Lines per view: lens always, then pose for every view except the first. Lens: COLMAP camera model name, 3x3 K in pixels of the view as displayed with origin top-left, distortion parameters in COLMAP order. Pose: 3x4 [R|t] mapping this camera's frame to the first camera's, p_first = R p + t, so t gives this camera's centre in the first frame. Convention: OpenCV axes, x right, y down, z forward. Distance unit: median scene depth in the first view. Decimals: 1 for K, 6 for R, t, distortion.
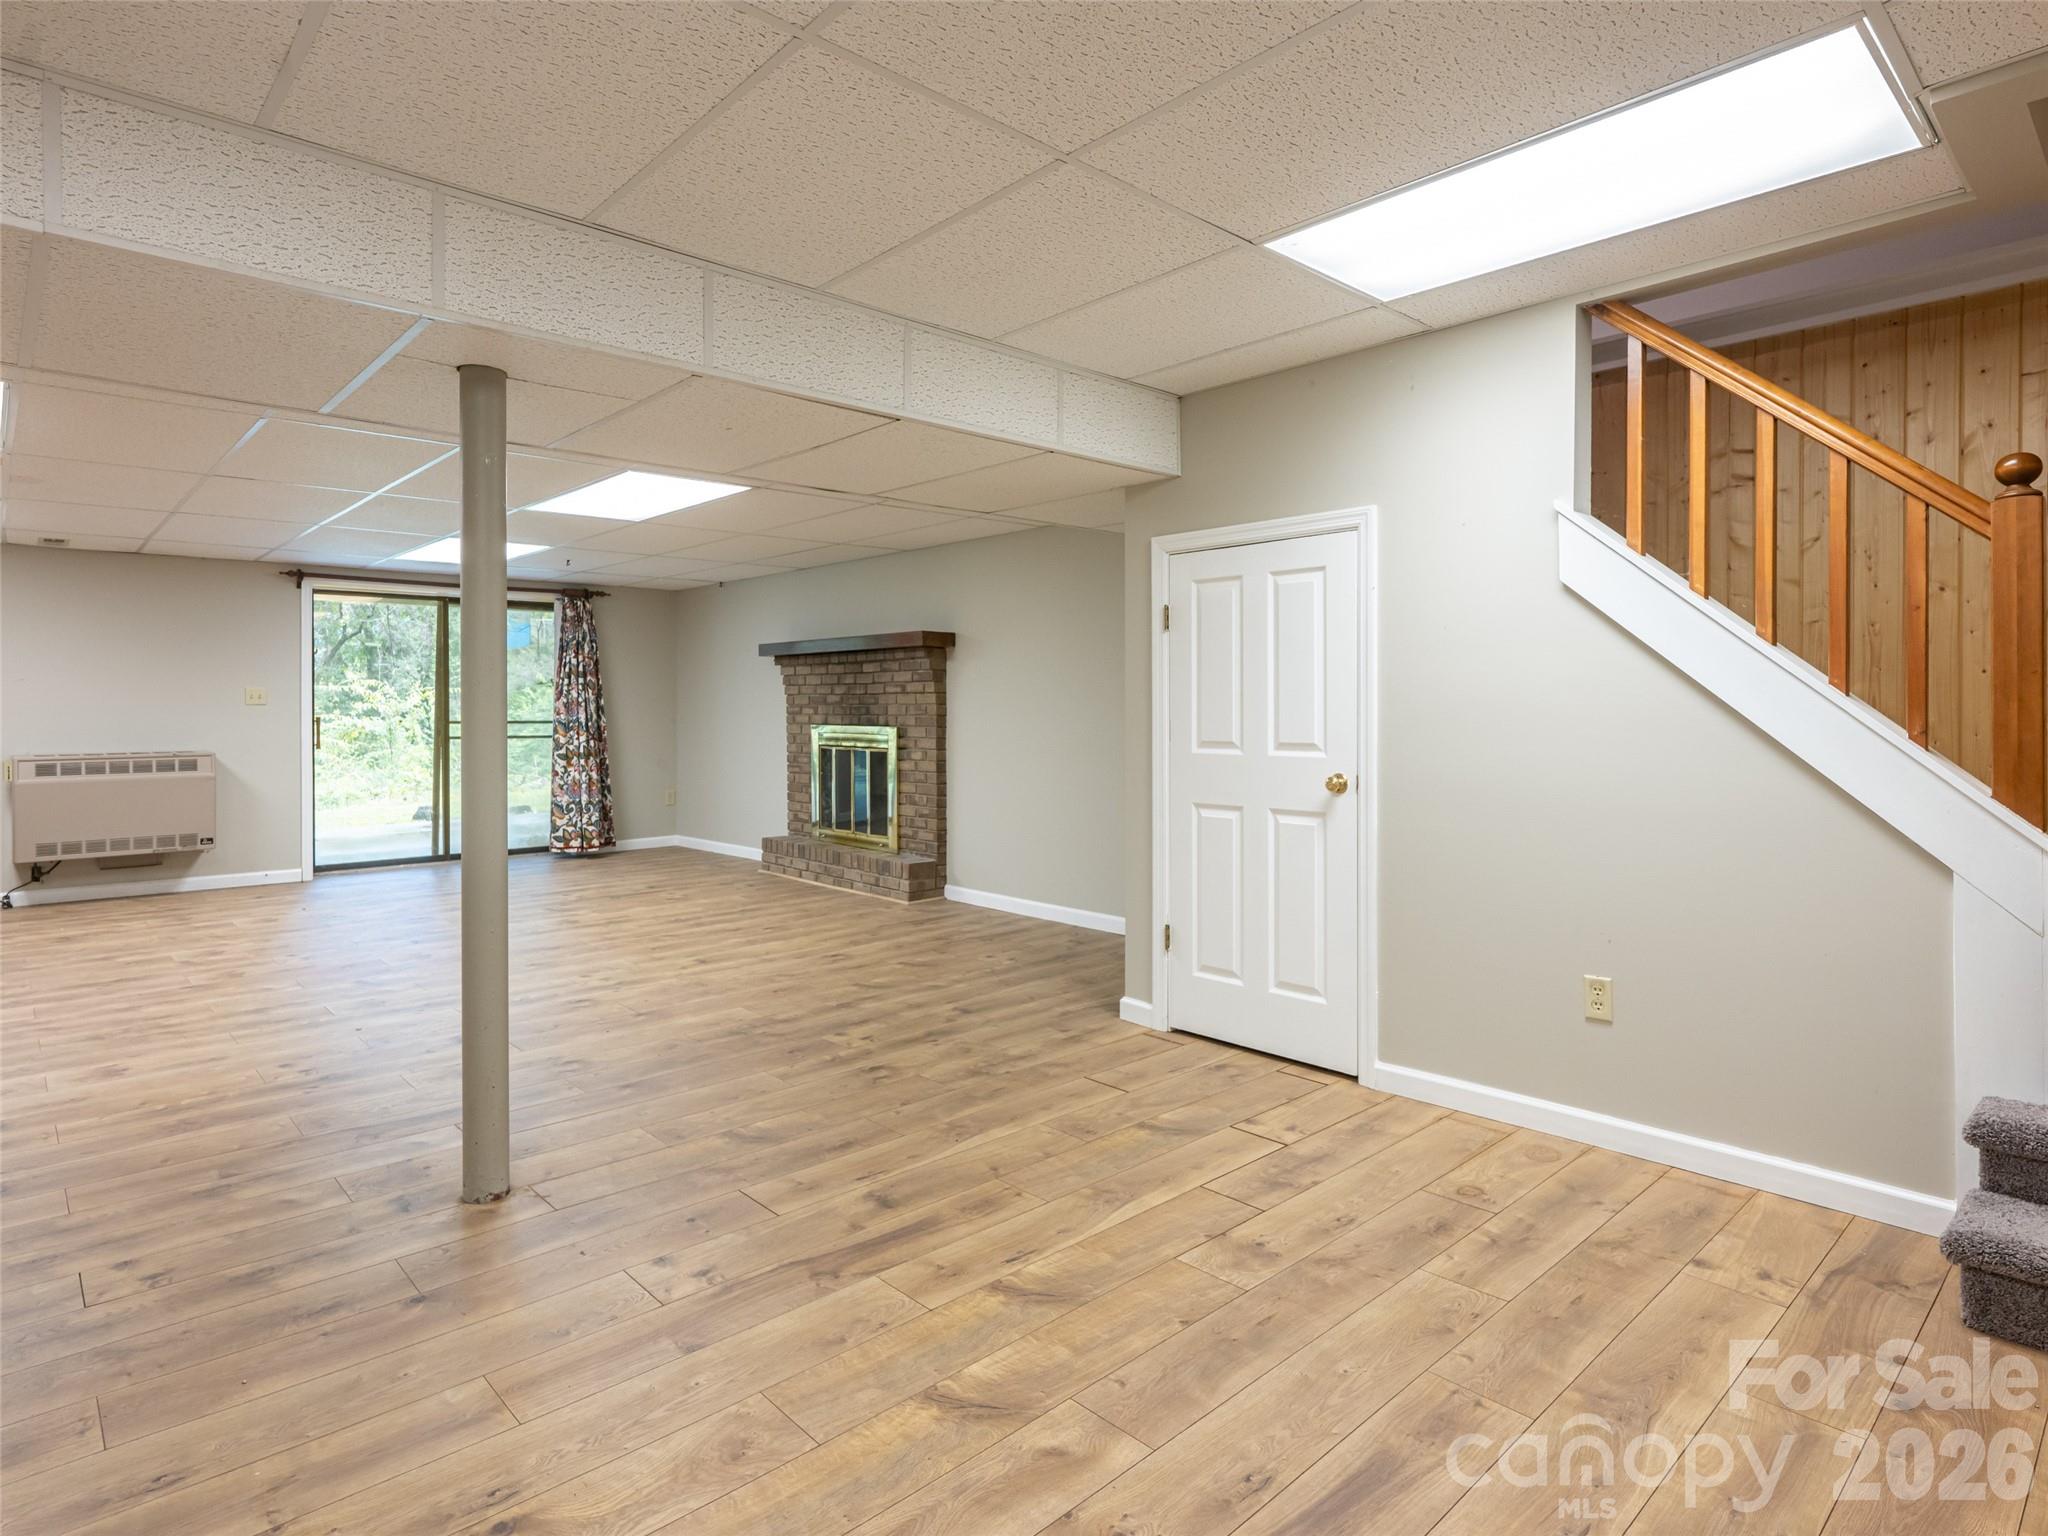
lens RADIAL K [[1128.5, 0, 1033.4], [0, 1128.5, 717.2], [0, 0, 1]] dist [0.001941, -0.000160]
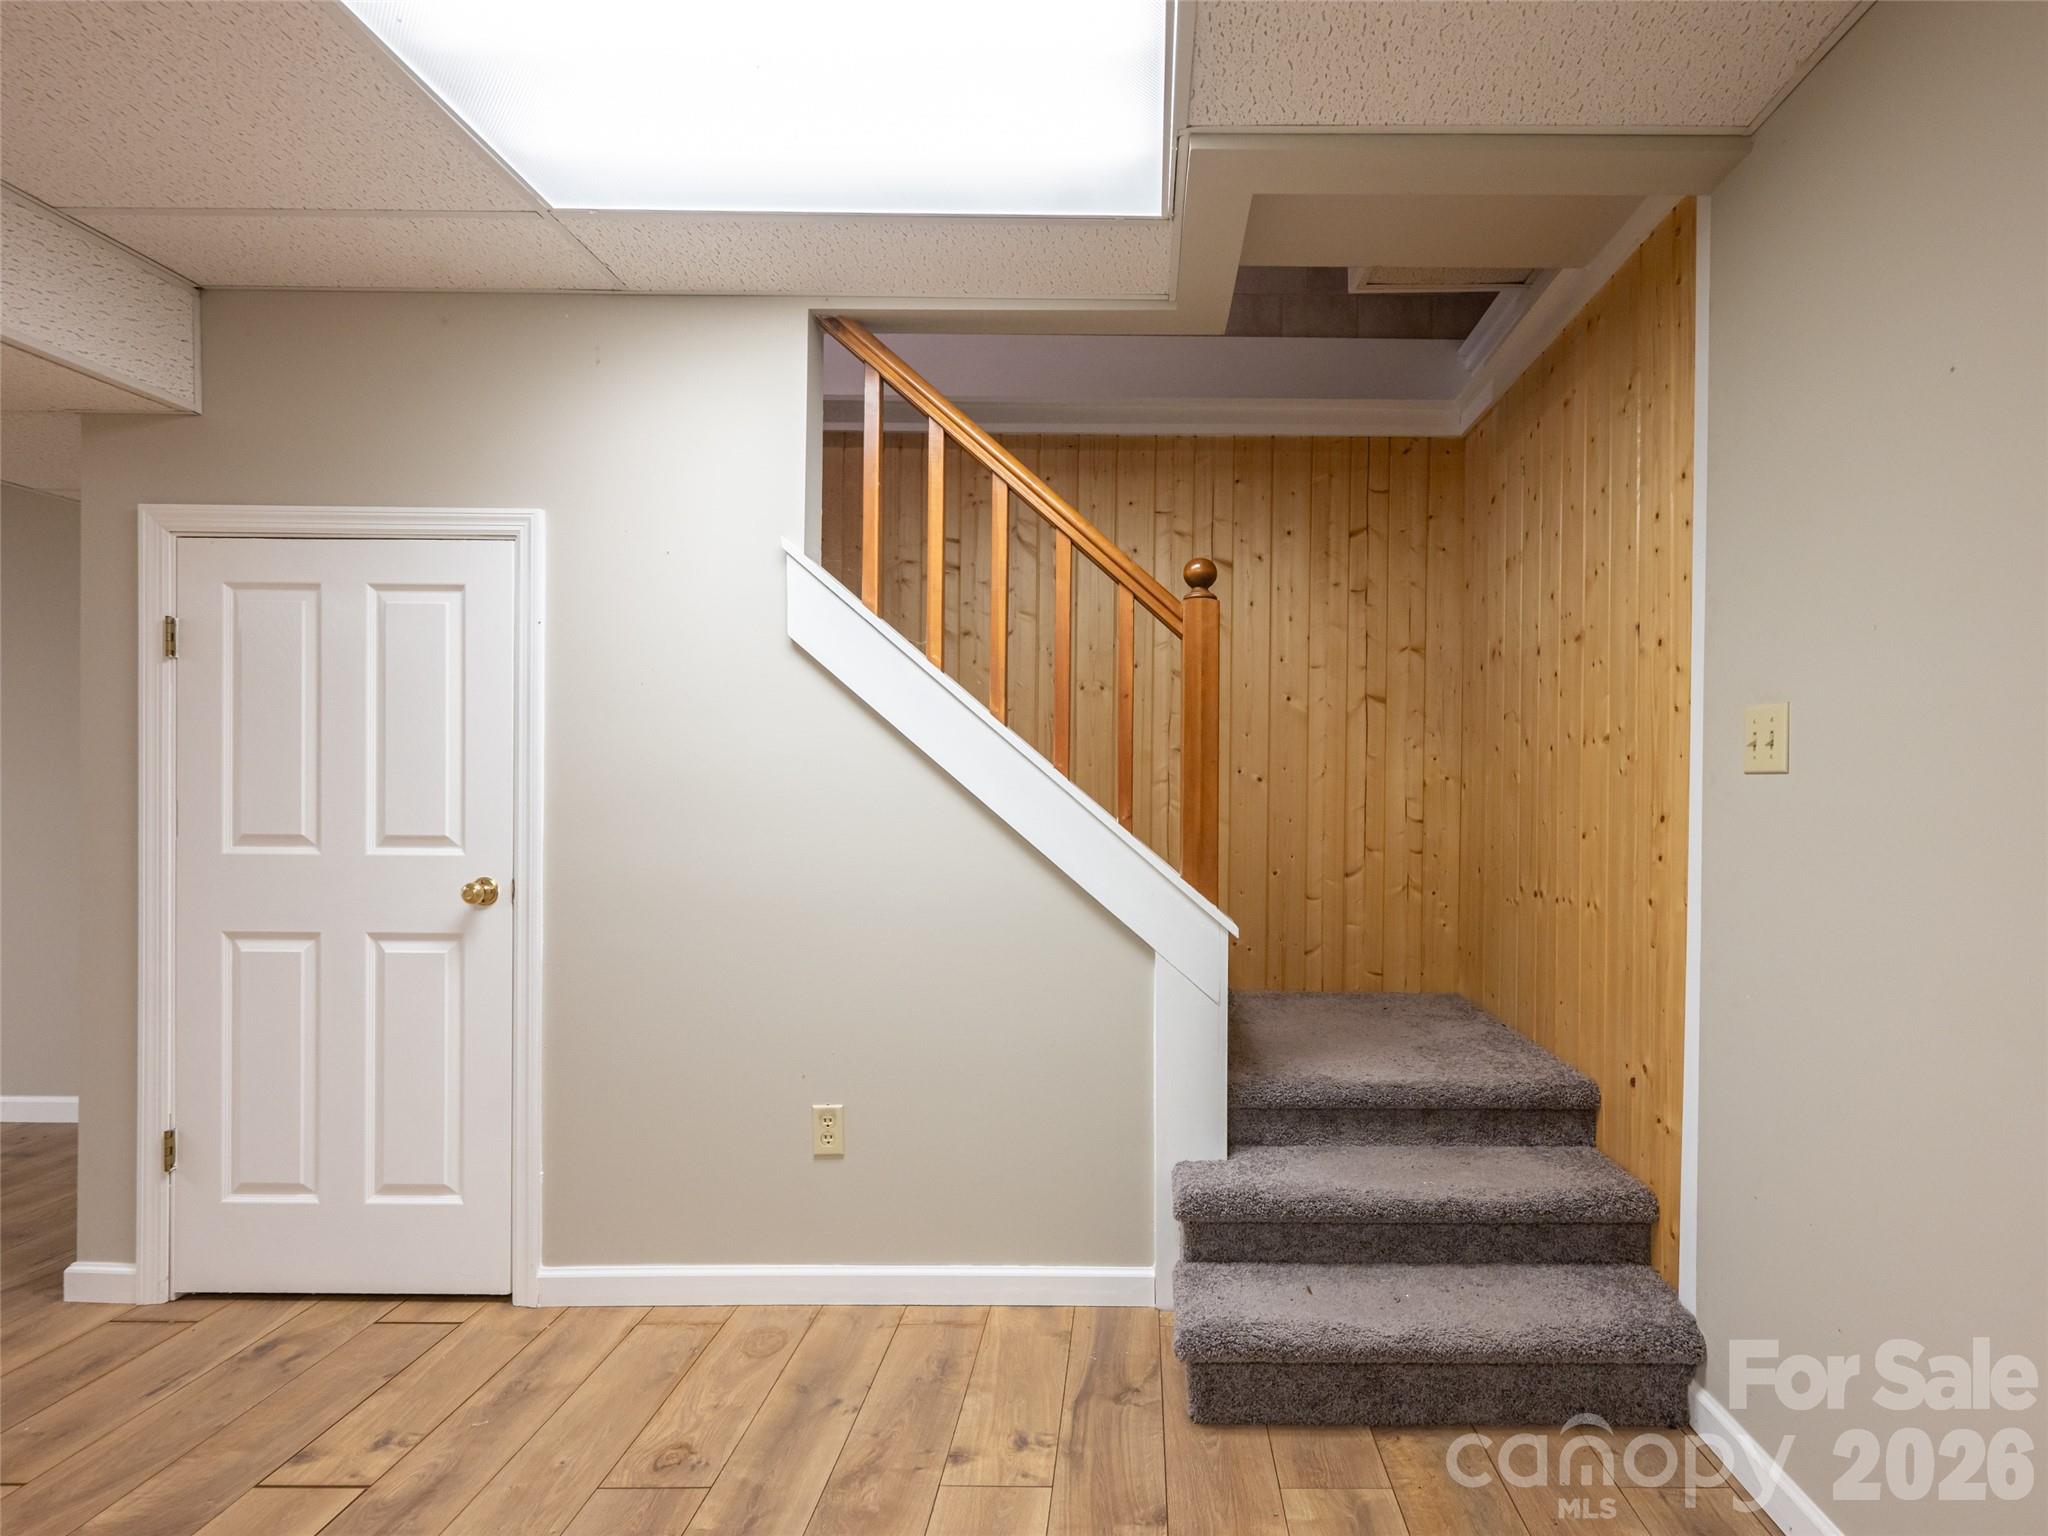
lens RADIAL K [[983.1, 0, 1145.6], [0, 983.1, 794.5], [0, 0, 1]] dist [-0.001705, 0.001617]
pose [[0.681894, 0.004608, 0.731437, 0.122524], [-0.005557, 0.999984, -0.001120, -0.005514], [-0.731430, -0.003301, 0.681908, 0.327585]]
